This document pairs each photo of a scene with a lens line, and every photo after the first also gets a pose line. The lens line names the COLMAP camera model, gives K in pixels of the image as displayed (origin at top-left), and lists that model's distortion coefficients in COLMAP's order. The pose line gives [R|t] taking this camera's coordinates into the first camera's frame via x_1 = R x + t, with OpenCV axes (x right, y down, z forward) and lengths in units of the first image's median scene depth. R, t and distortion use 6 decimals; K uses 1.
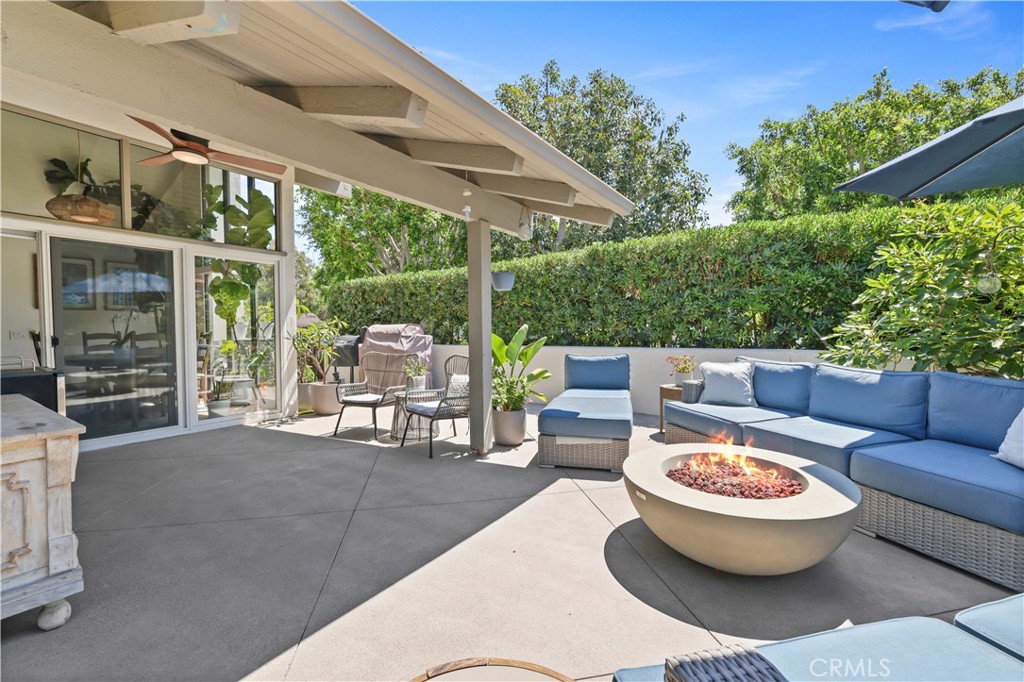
lens RADIAL K [[439.4, 0, 509.4], [0, 439.4, 337.4], [0, 0, 1]] dist [-0.000194, 0.000200]
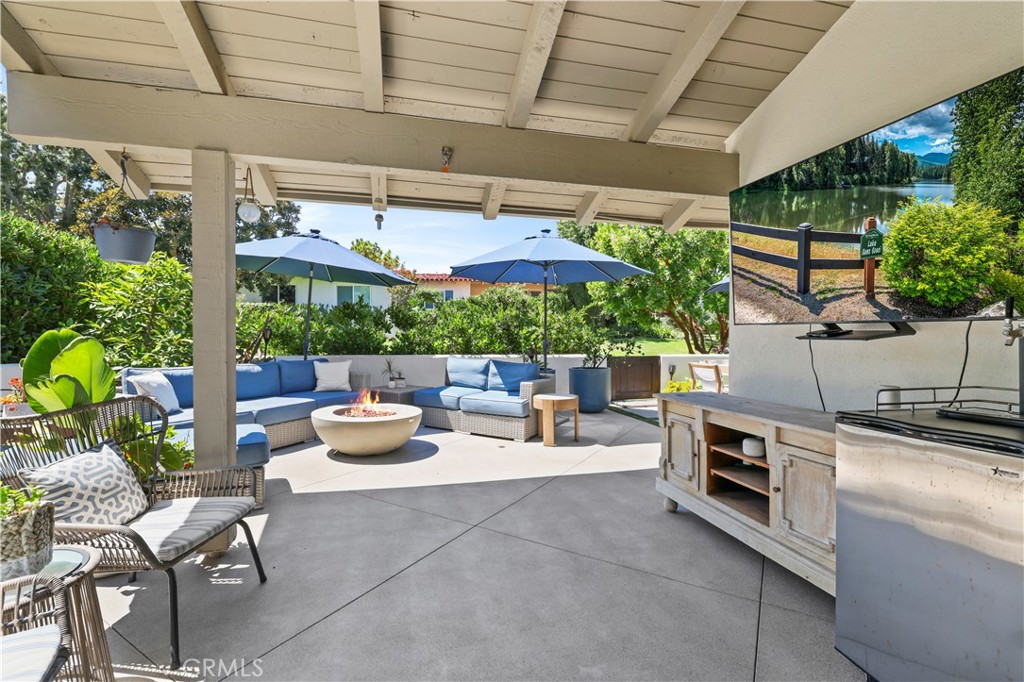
lens RADIAL K [[439.4, 0, 509.4], [0, 439.4, 337.4], [0, 0, 1]] dist [-0.000194, 0.000200]
pose [[-0.734795, 0.009324, 0.678225, -0.628850], [0.020214, 0.999762, 0.008156, -0.015800], [-0.677988, 0.019702, -0.734809, 0.971089]]
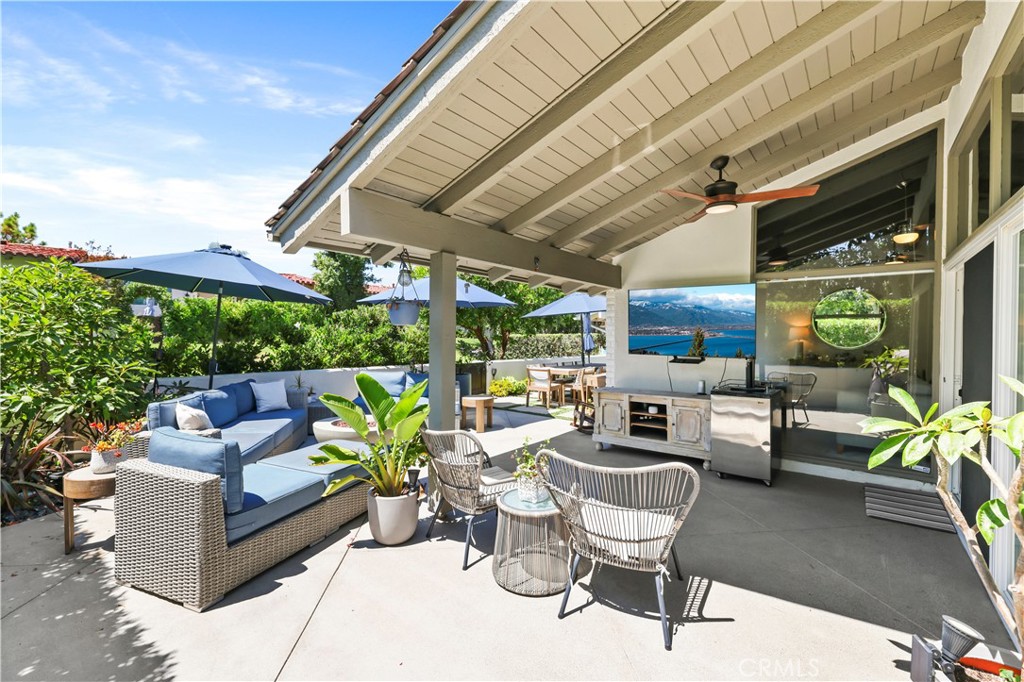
lens RADIAL K [[435.3, 0, 509.0], [0, 435.3, 331.6], [0, 0, 1]] dist [-0.000956, 0.000012]
pose [[-0.995705, 0.007521, 0.092276, -0.233475], [0.008282, 0.999935, 0.007864, -0.094114], [-0.092211, 0.008594, -0.995702, 1.561138]]
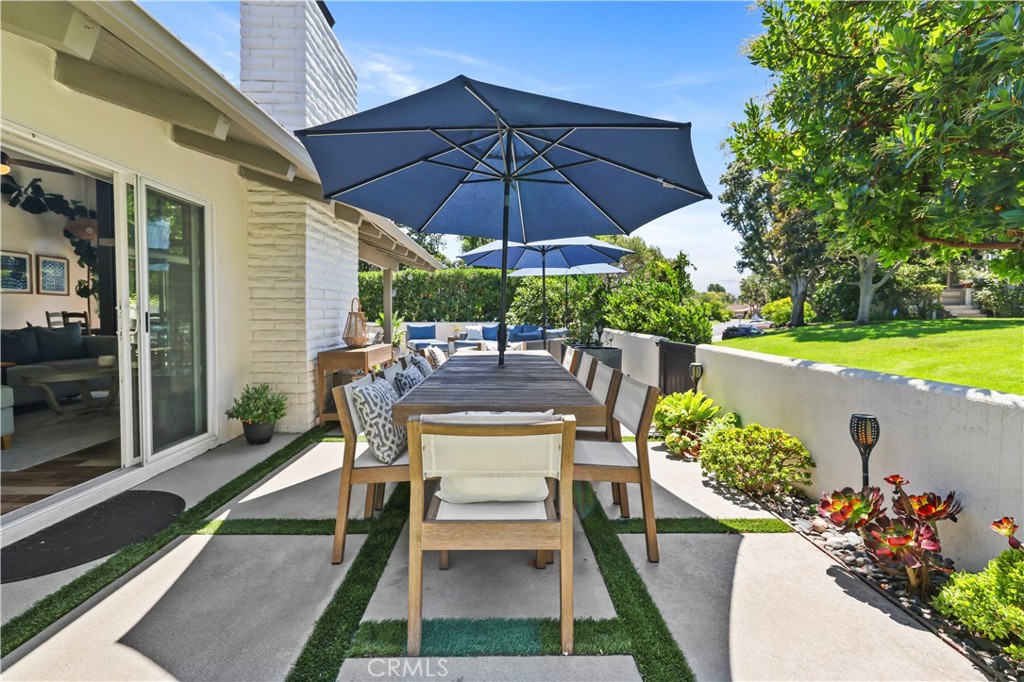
lens RADIAL K [[438.8, 0, 508.0], [0, 438.8, 326.0], [0, 0, 1]] dist [0.000272, 0.000235]
pose [[0.812682, -0.006889, 0.582667, -0.776690], [-0.000460, 0.999922, 0.012464, 0.018704], [-0.582708, -0.010398, 0.812615, -1.130922]]
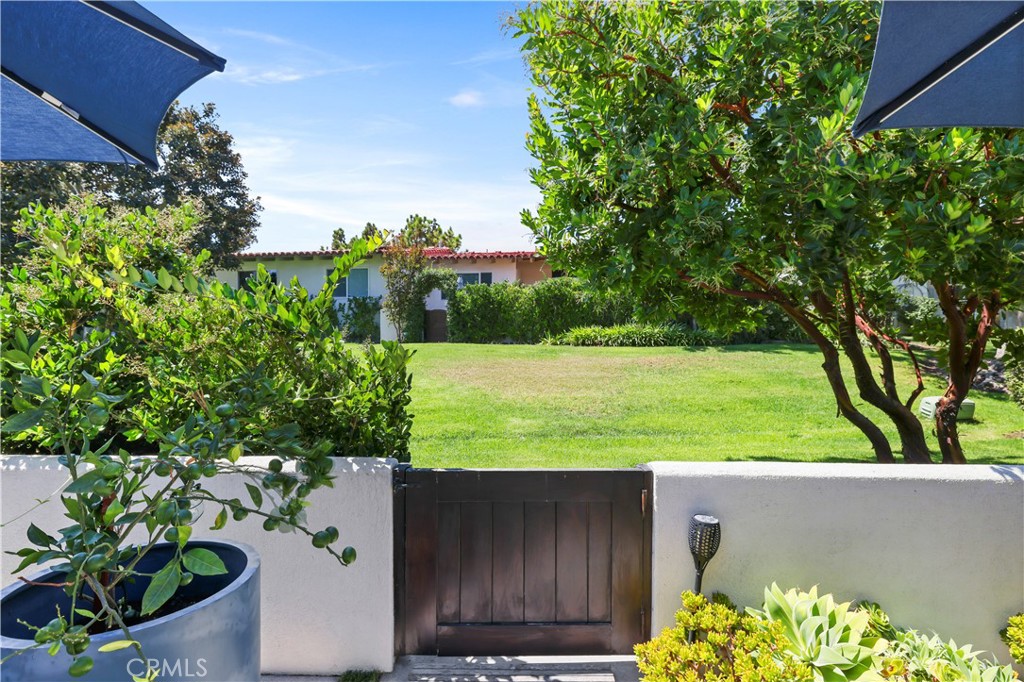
lens RADIAL K [[516.8, 0, 514.6], [0, 516.8, 330.8], [0, 0, 1]] dist [0.000595, -0.000002]
pose [[-0.556029, 0.014431, 0.831037, -0.216101], [0.018691, 0.999814, -0.004856, -0.041148], [-0.830952, 0.012832, -0.556195, -0.314704]]
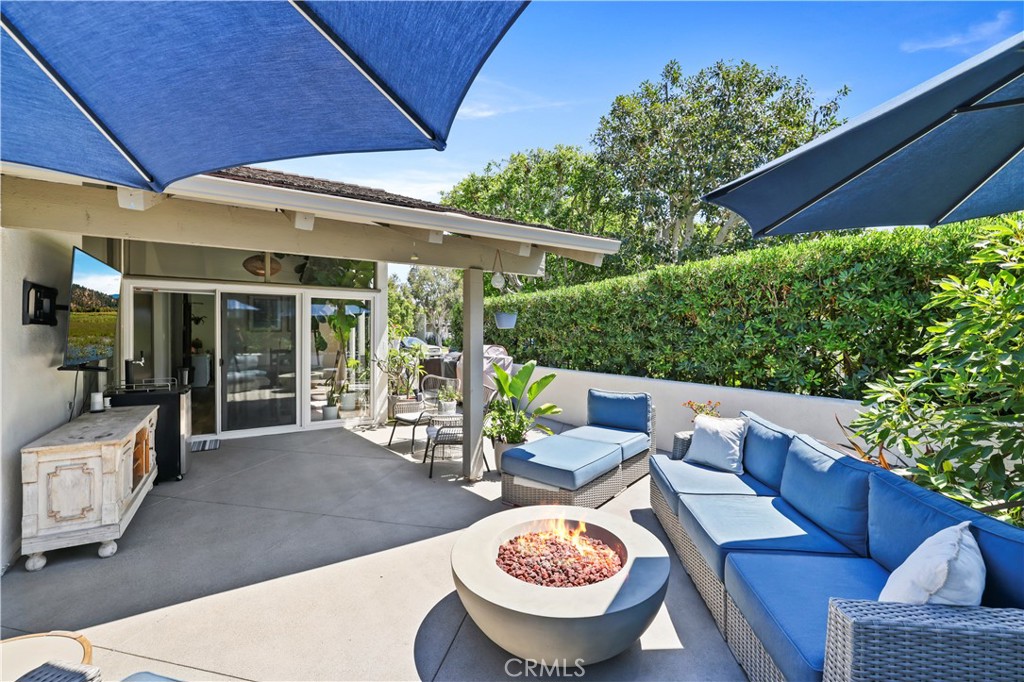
lens RADIAL K [[439.4, 0, 509.4], [0, 439.4, 337.4], [0, 0, 1]] dist [-0.000194, 0.000200]
pose [[0.913602, 0.016399, -0.406279, 0.378586], [-0.018950, 0.999818, -0.002255, -0.074340], [0.406168, 0.009759, 0.913746, 0.029562]]
